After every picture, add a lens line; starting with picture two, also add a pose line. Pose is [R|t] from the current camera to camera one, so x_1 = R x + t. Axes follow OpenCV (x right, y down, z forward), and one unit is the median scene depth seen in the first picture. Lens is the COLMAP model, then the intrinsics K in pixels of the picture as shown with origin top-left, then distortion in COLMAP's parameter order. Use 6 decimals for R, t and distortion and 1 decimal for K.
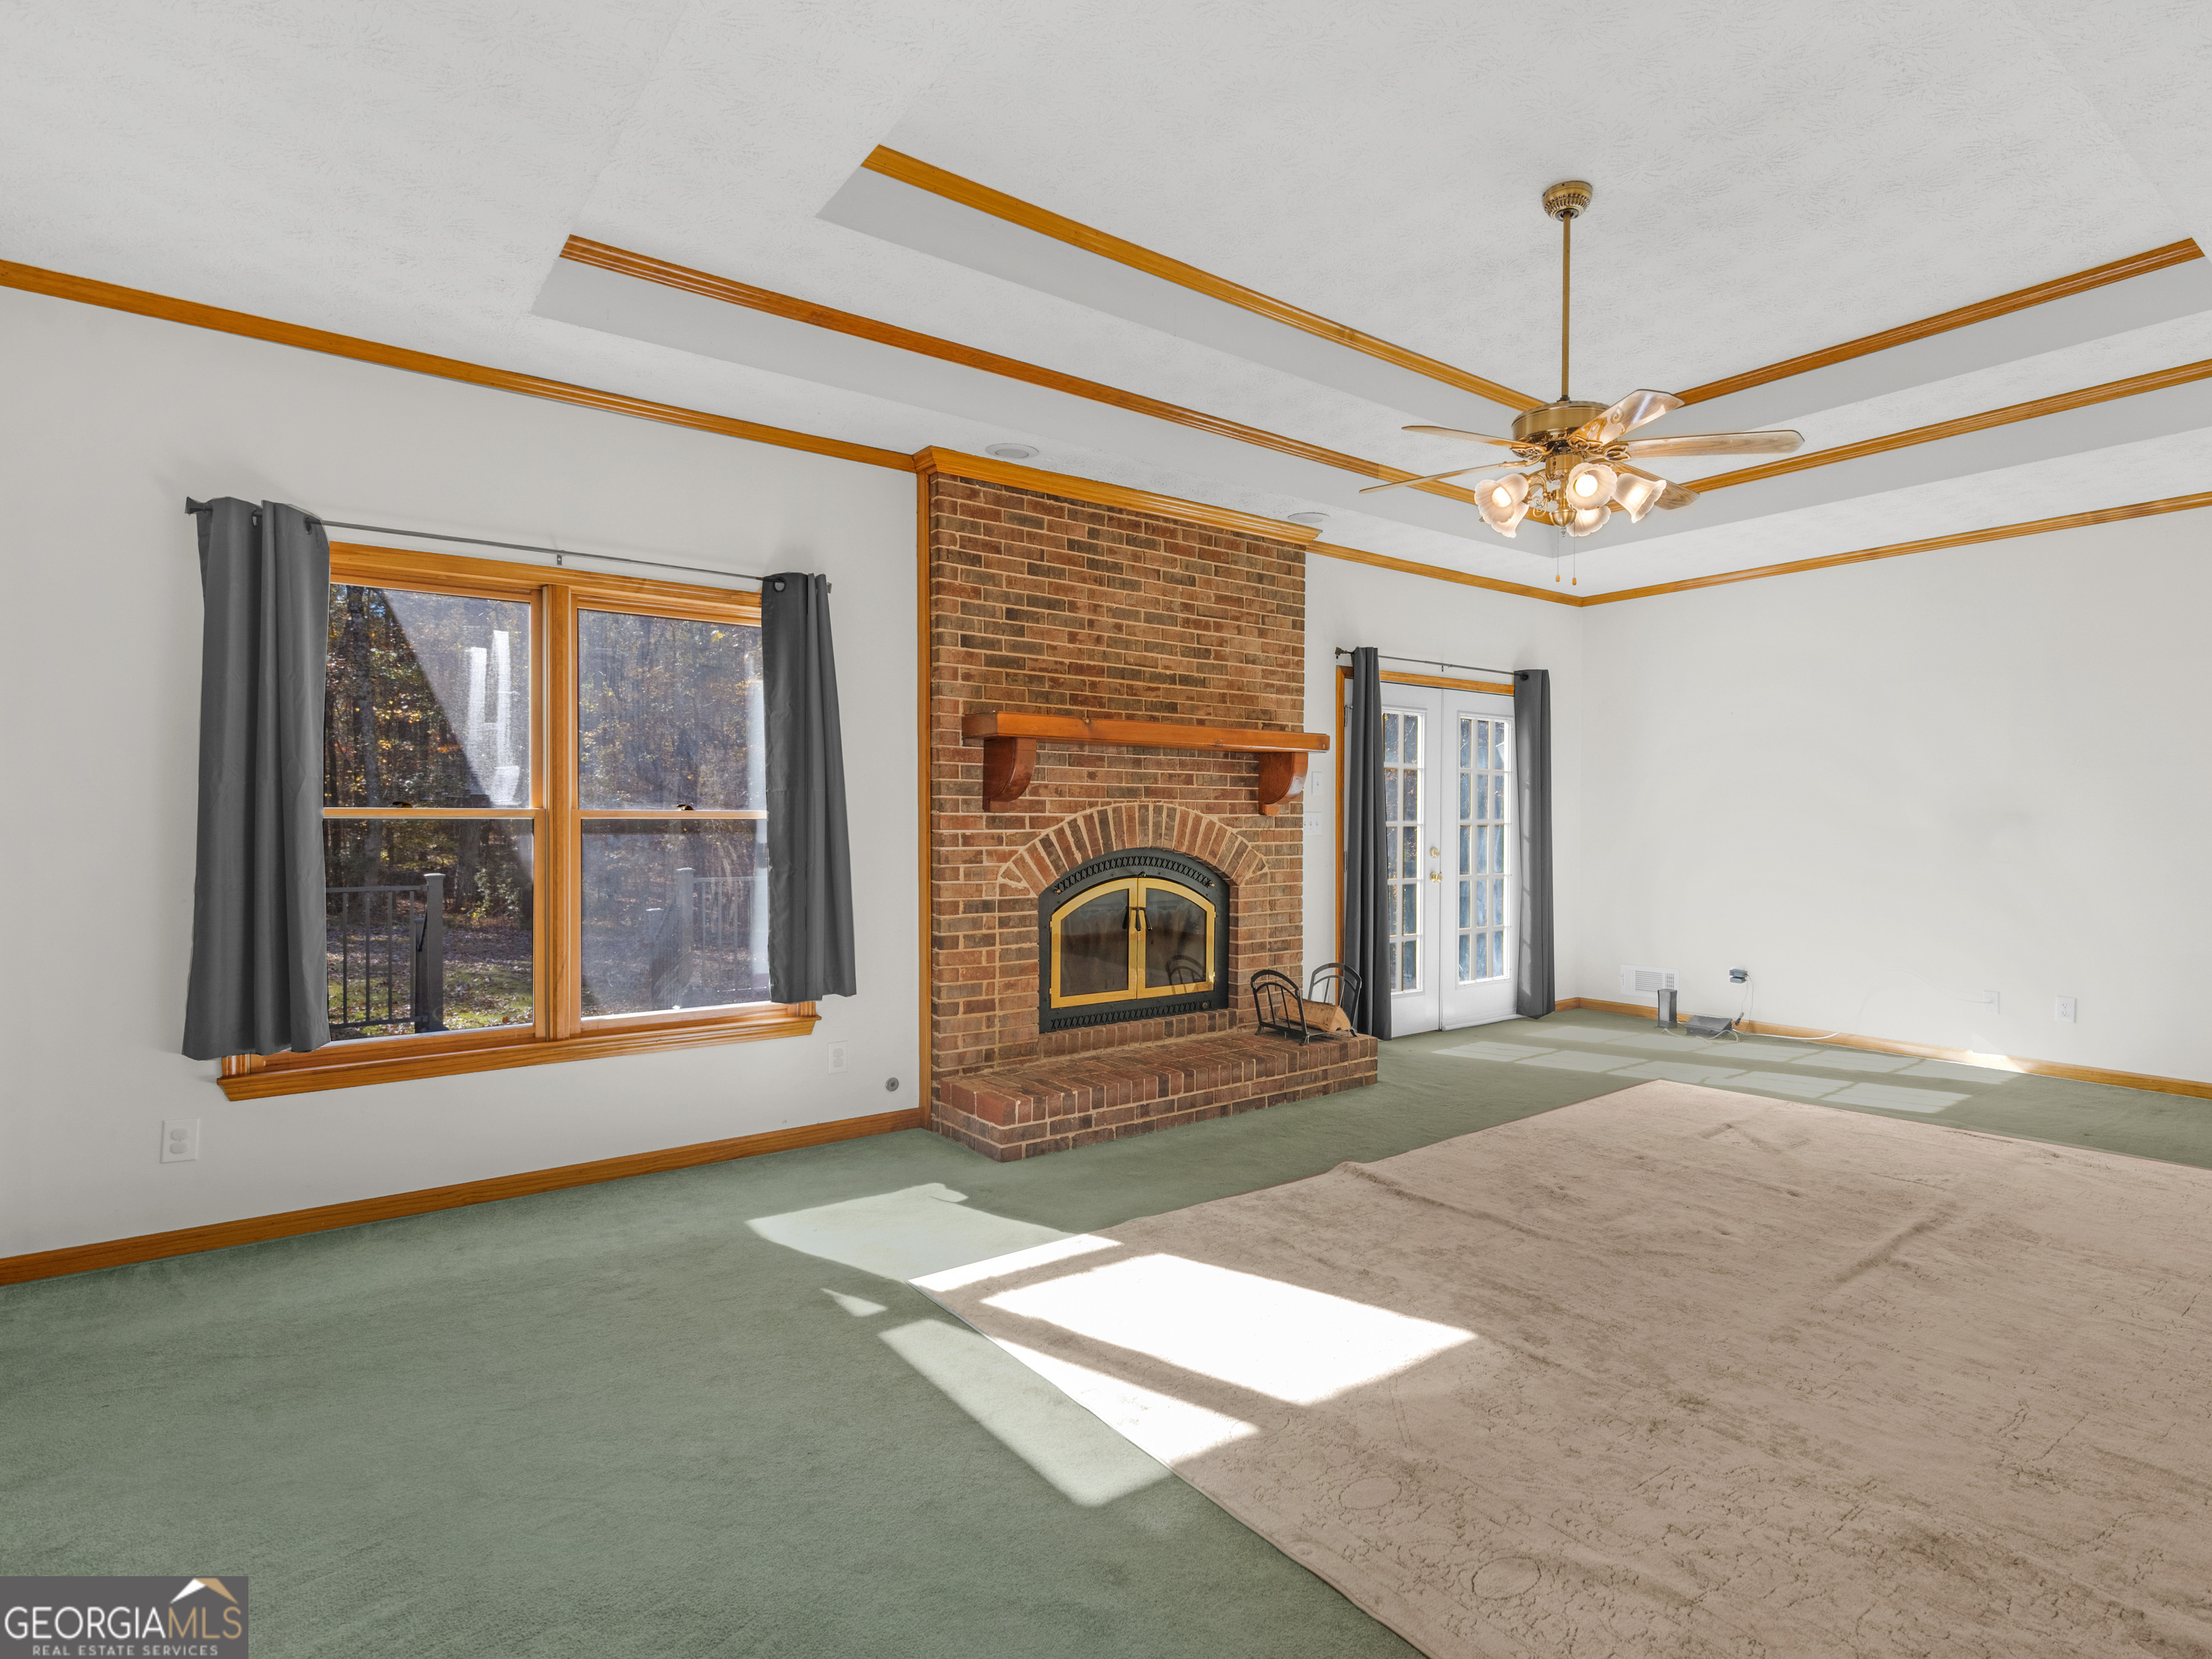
lens RADIAL K [[1139.7, 0, 1098.9], [0, 1139.7, 833.5], [0, 0, 1]] dist [-0.010365, -0.000894]
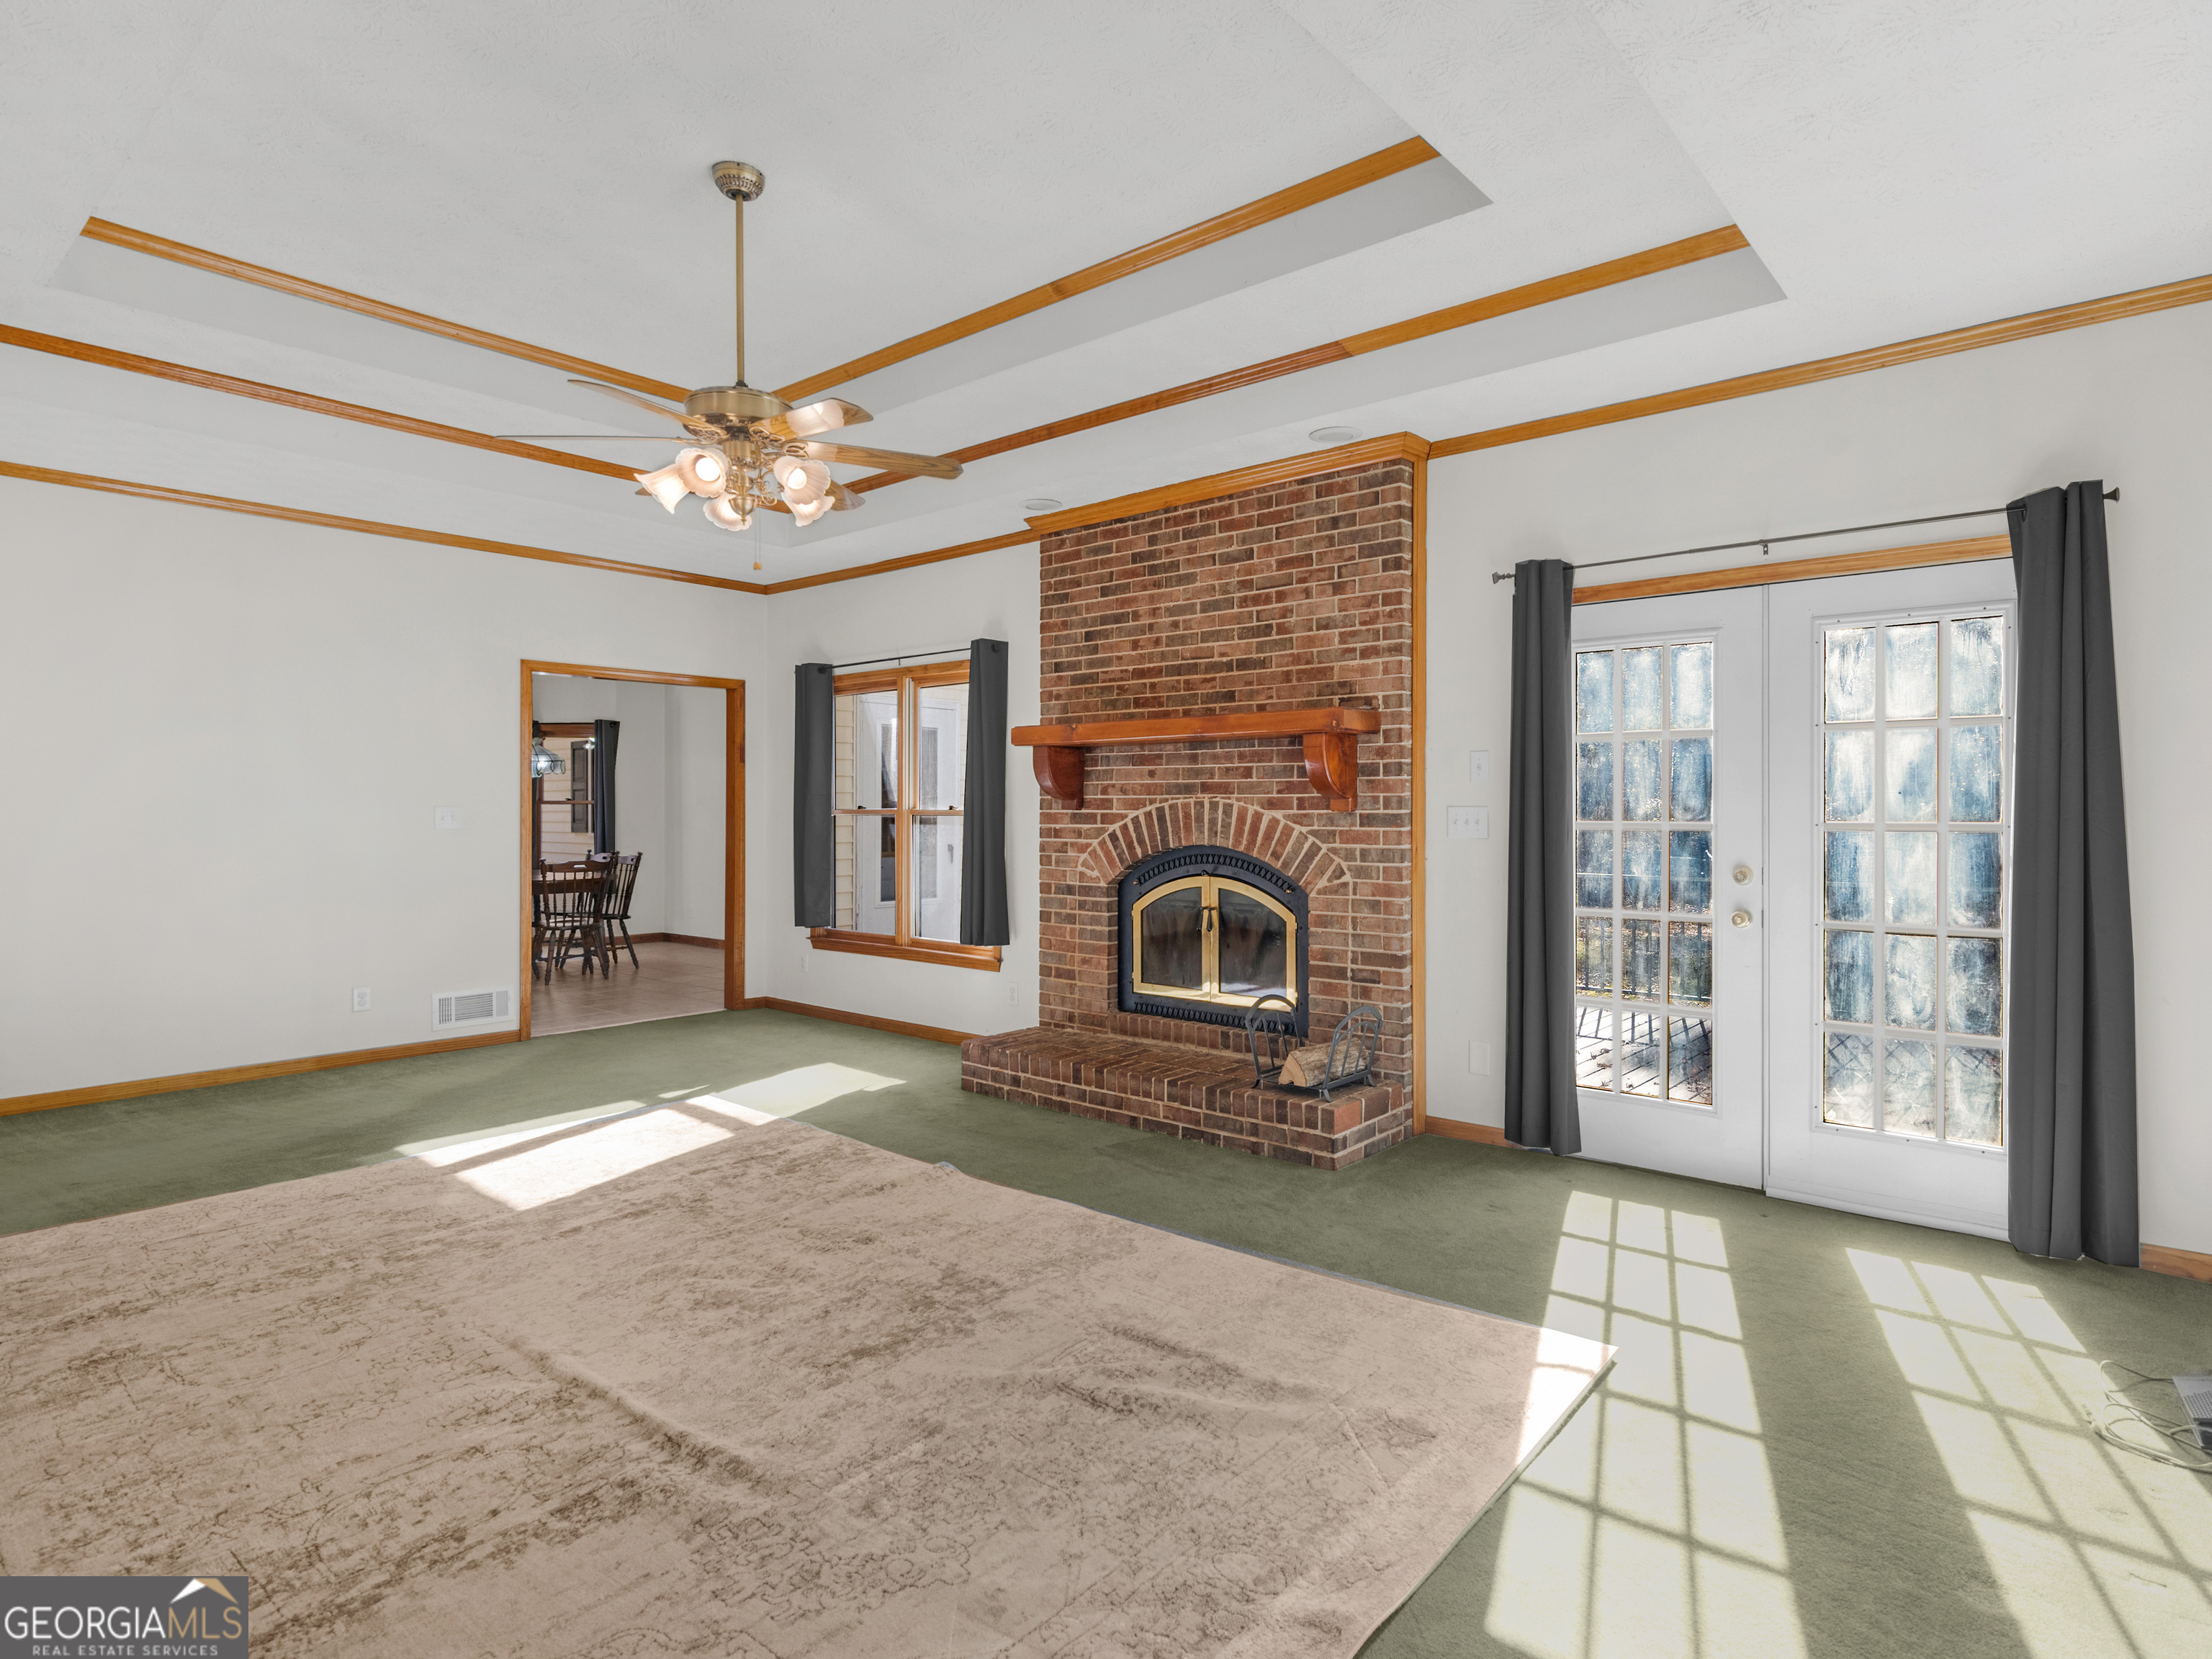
lens RADIAL K [[1045.9, 0, 1101.6], [0, 1045.9, 812.4], [0, 0, 1]] dist [-0.002140, -0.000111]
pose [[0.284467, 0.001464, -0.958685, 0.883914], [-0.009206, 0.999957, -0.001204, -0.013909], [0.958642, 0.009168, 0.284468, 0.678229]]
